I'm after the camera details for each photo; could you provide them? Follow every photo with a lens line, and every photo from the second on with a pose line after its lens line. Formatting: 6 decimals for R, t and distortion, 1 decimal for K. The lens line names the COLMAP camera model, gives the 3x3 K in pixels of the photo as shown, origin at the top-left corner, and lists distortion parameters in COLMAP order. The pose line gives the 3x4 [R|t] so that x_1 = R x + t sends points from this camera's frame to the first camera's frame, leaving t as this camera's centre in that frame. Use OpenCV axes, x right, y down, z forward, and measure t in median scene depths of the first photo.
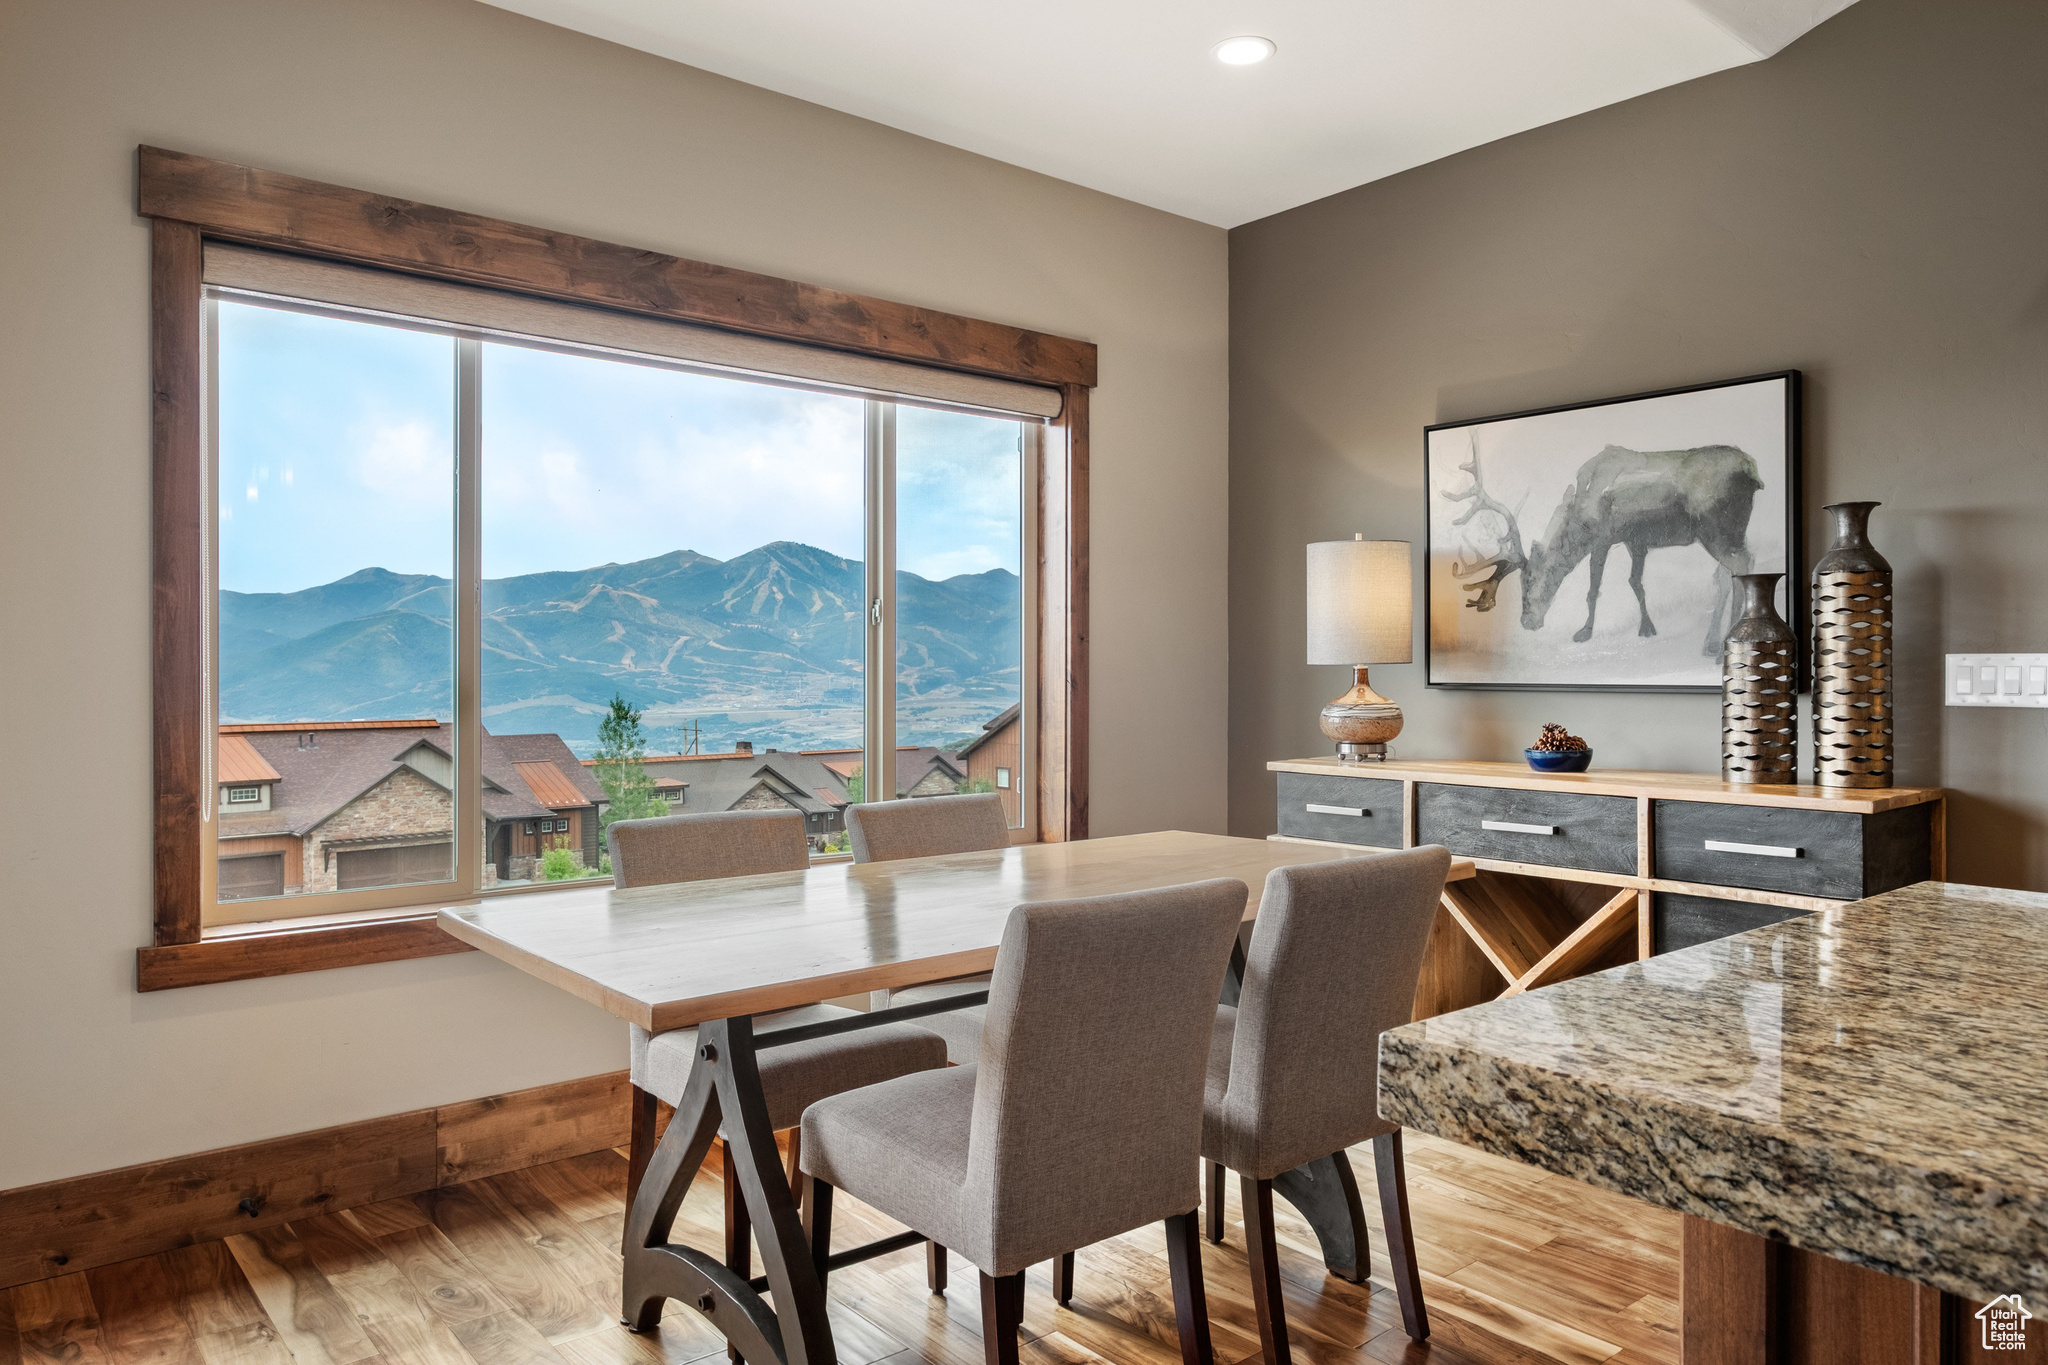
lens RADIAL K [[1364.4, 0, 1029.1], [0, 1364.4, 675.2], [0, 0, 1]] dist [-0.009399, 0.005325]
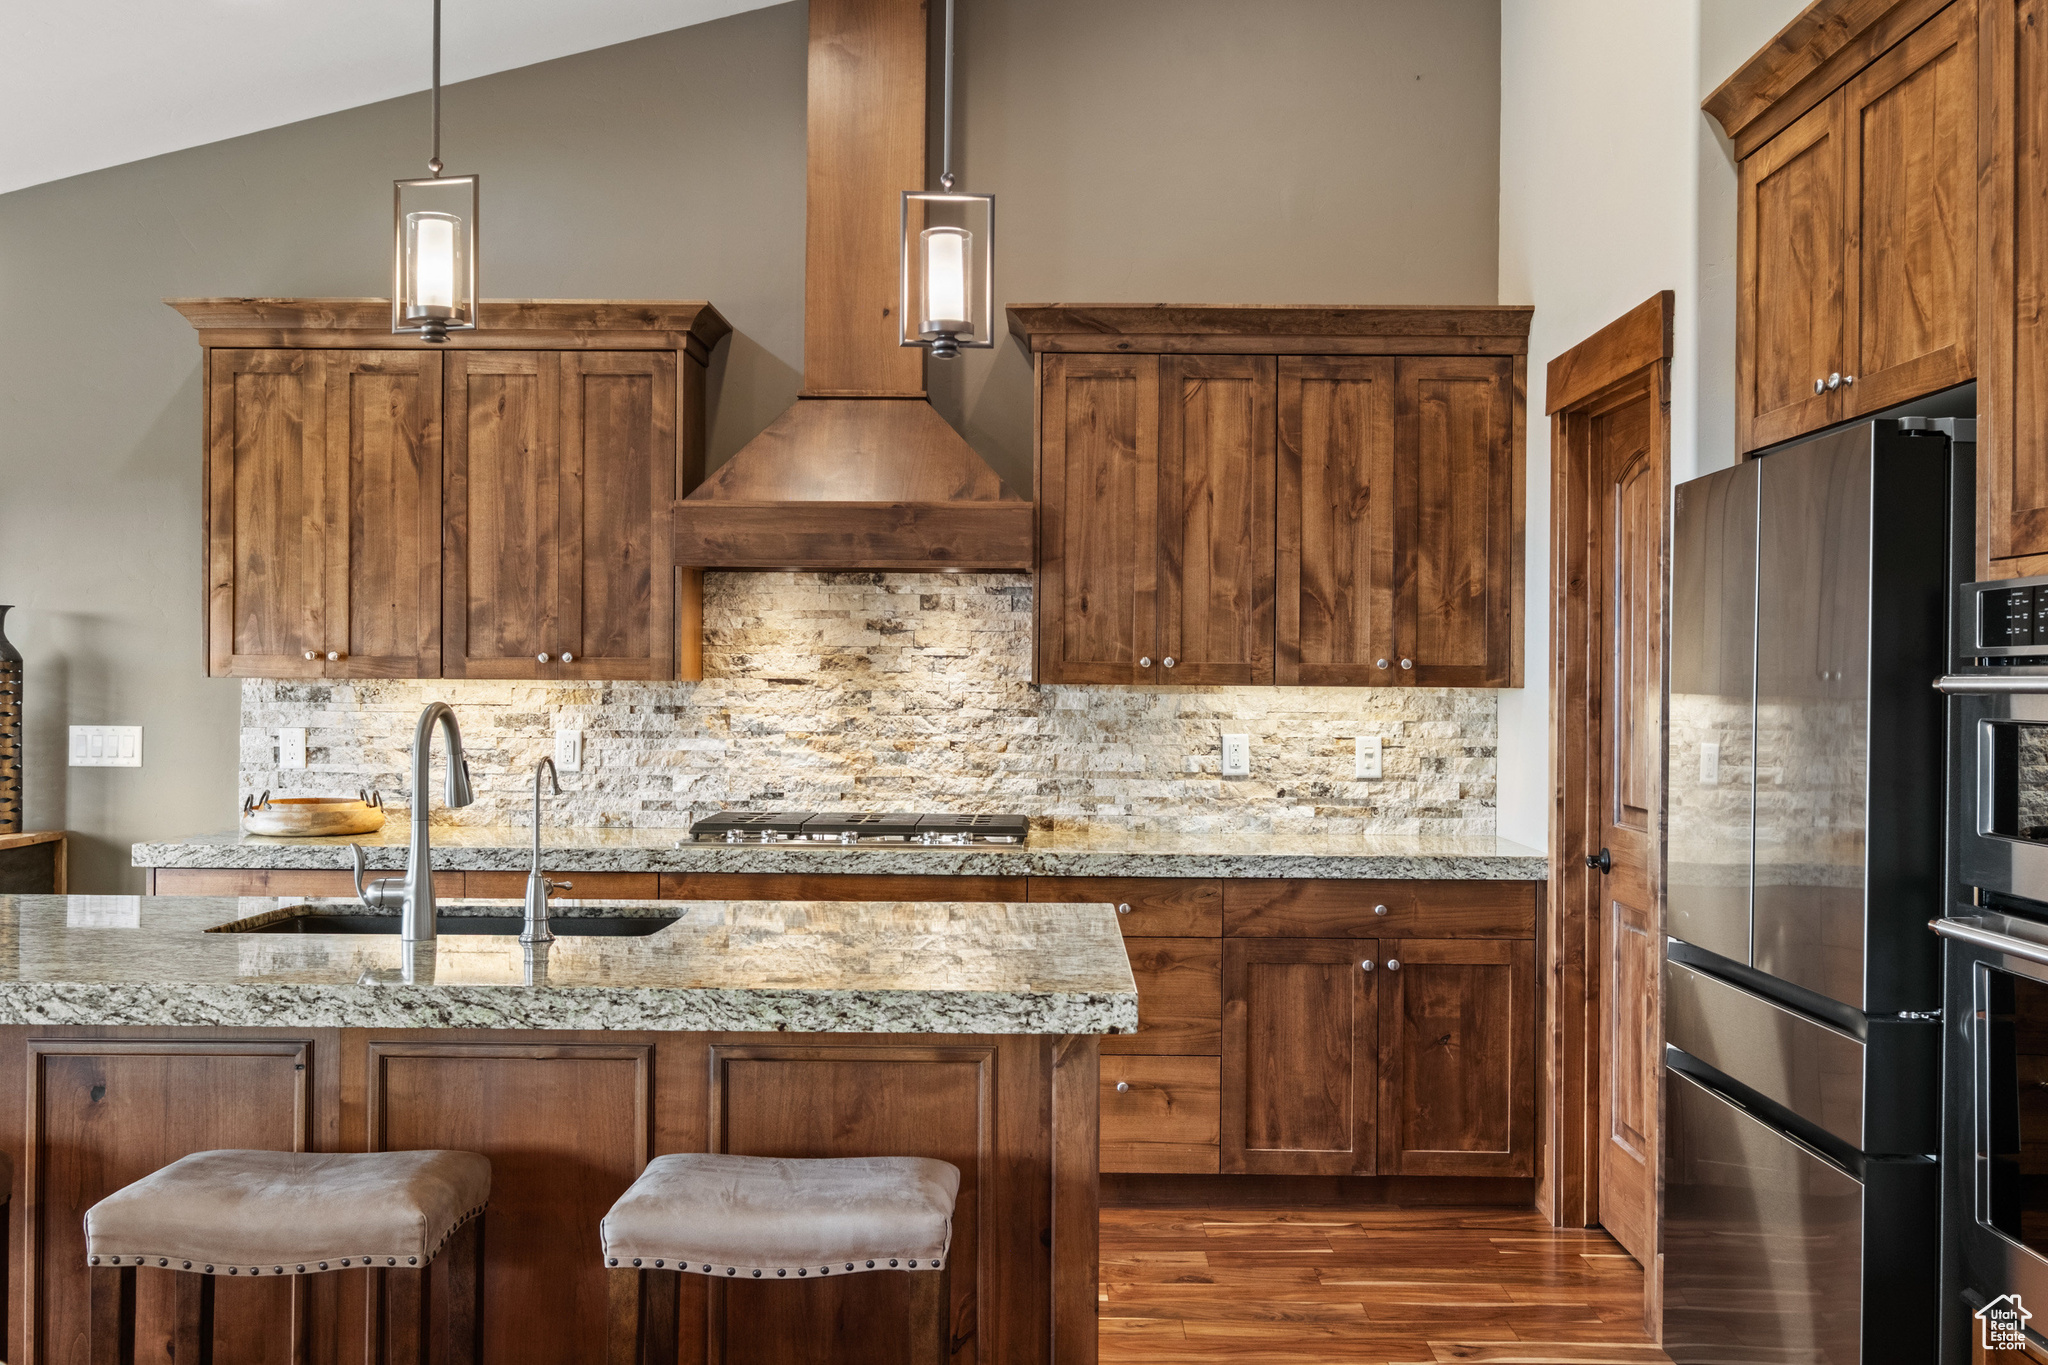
lens RADIAL K [[1869.5, 0, 1024.7], [0, 1869.5, 676.9], [0, 0, 1]] dist [-0.006111, 0.000000]
pose [[0.651590, 0.008504, 0.758524, -0.063532], [-0.005600, 0.999964, -0.006401, -0.047627], [-0.758551, -0.000077, 0.651614, -0.711286]]
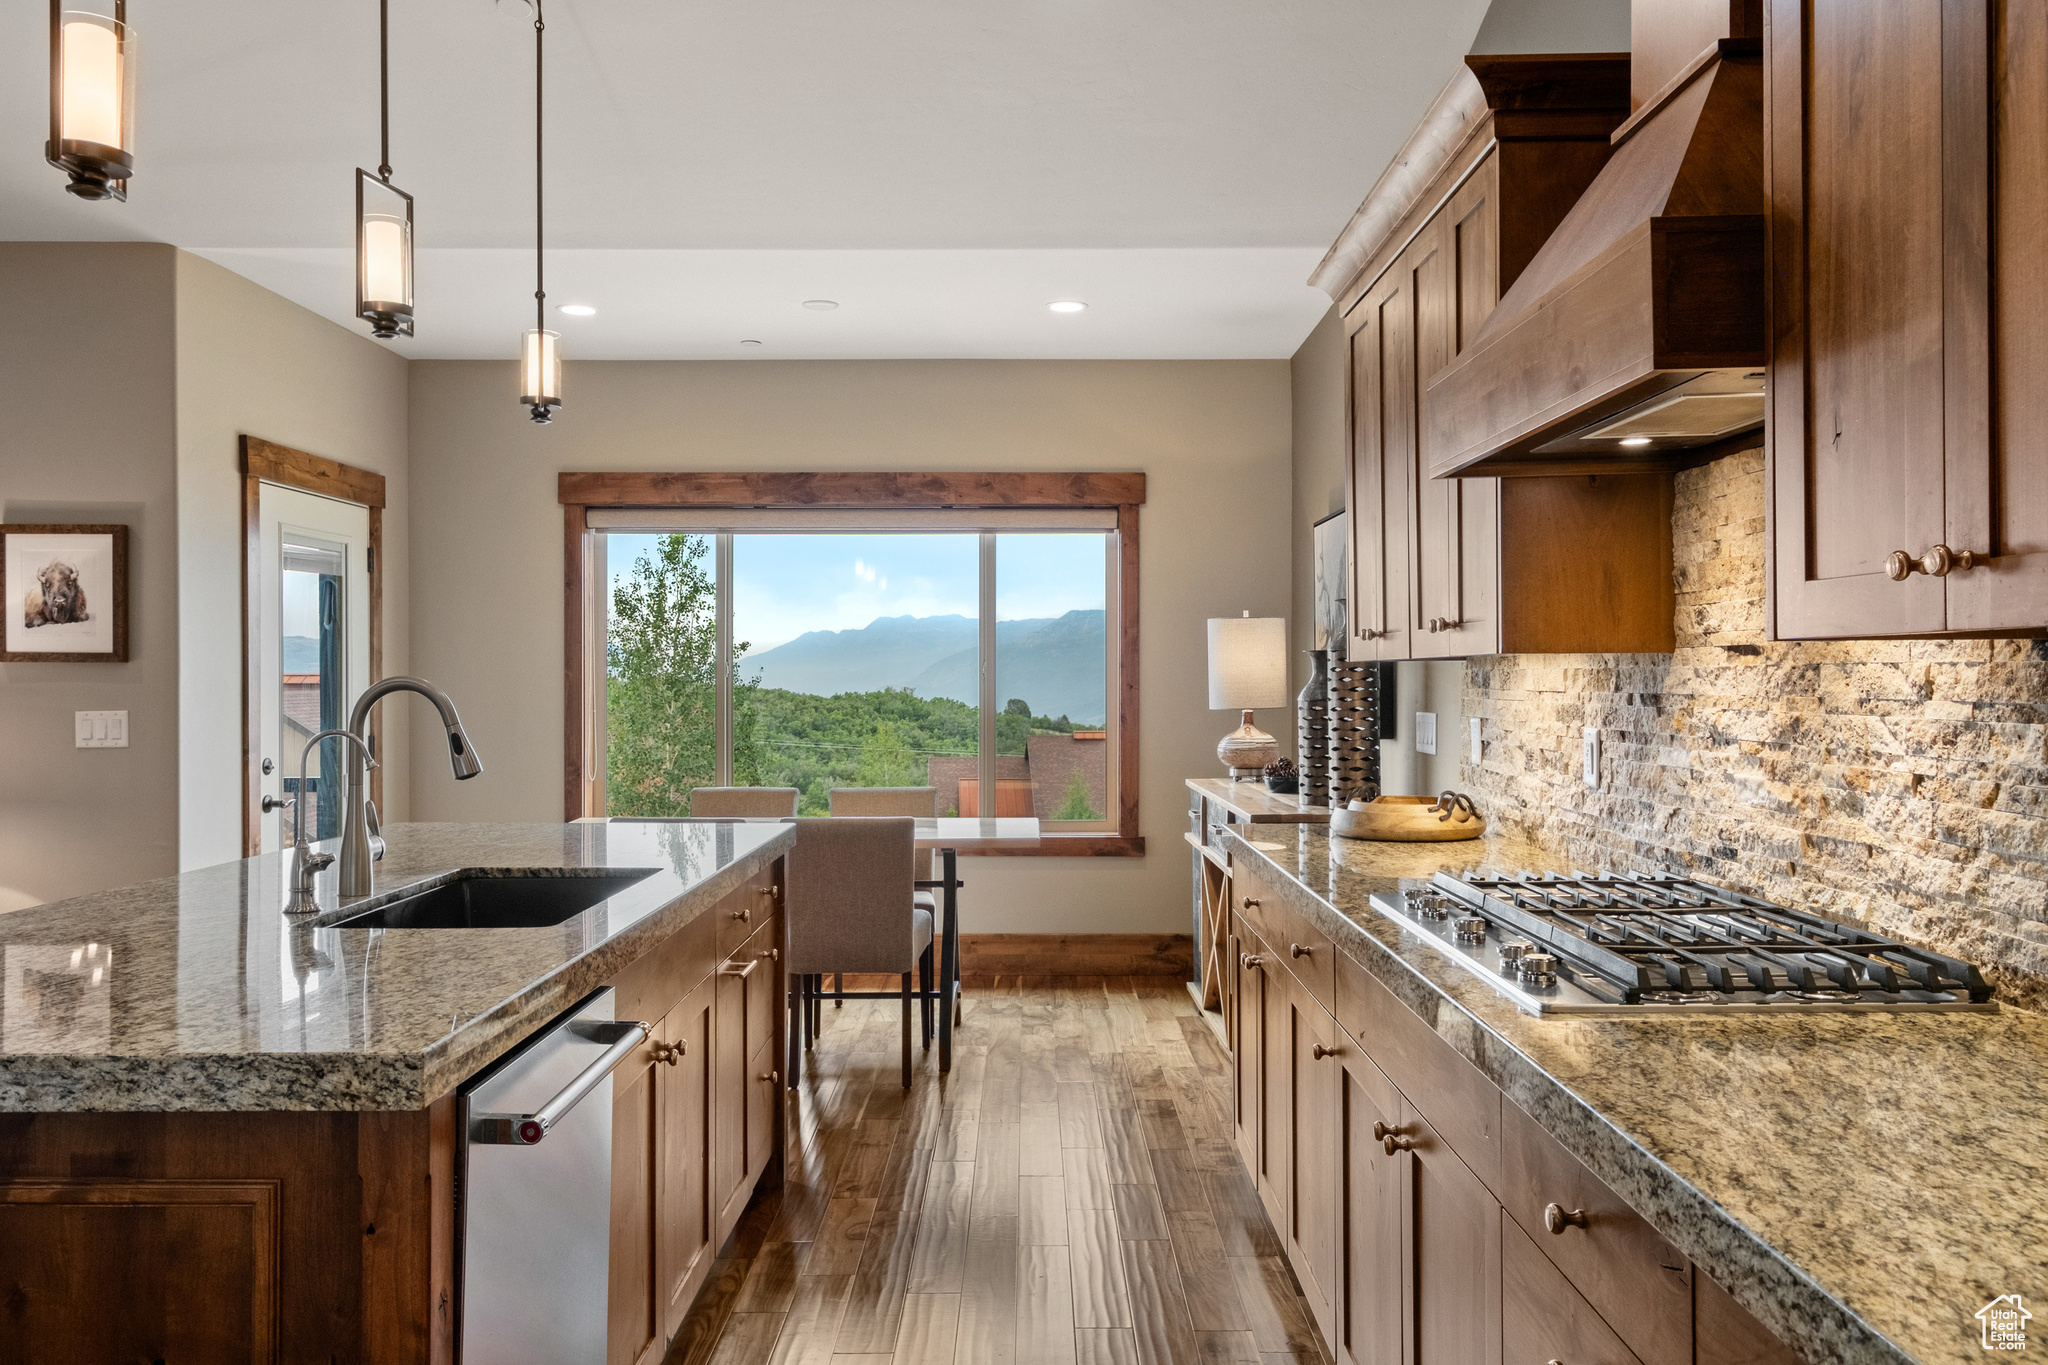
lens RADIAL K [[1528.9, 0, 1024.2], [0, 1528.9, 680.0], [0, 0, 1]] dist [0.009247, 0.009527]
pose [[0.766403, 0.000550, -0.642360, 1.148117], [-0.001570, 0.999998, -0.001017, -0.037849], [0.642358, 0.001788, 0.766402, -0.315972]]
